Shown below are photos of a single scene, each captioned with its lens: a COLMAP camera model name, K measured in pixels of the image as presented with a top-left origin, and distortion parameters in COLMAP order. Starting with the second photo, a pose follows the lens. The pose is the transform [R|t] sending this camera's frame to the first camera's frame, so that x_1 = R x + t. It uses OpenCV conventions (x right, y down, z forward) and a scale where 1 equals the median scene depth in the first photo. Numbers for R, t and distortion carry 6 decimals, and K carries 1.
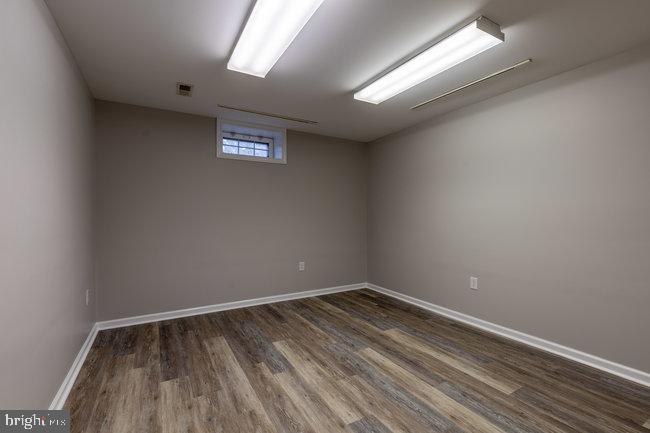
lens RADIAL K [[290.7, 0, 325.8], [0, 290.7, 218.4], [0, 0, 1]] dist [0.000227, -0.000257]
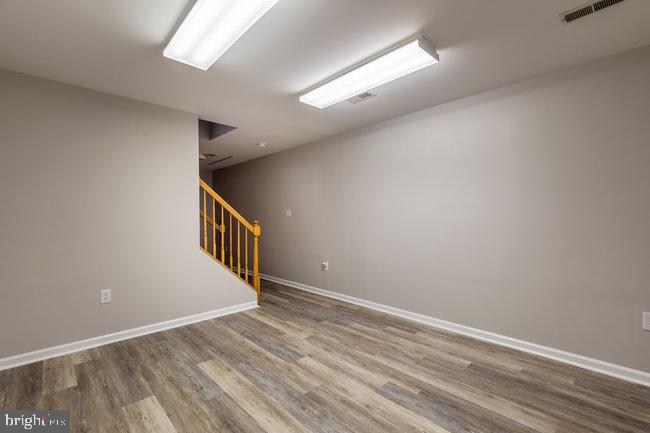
lens RADIAL K [[290.7, 0, 325.8], [0, 290.7, 218.4], [0, 0, 1]] dist [0.000227, -0.000257]
pose [[-0.972724, 0.005114, -0.231911, 0.258949], [0.002818, 0.999944, 0.010229, -0.018307], [0.231950, 0.009296, -0.972683, 1.989876]]
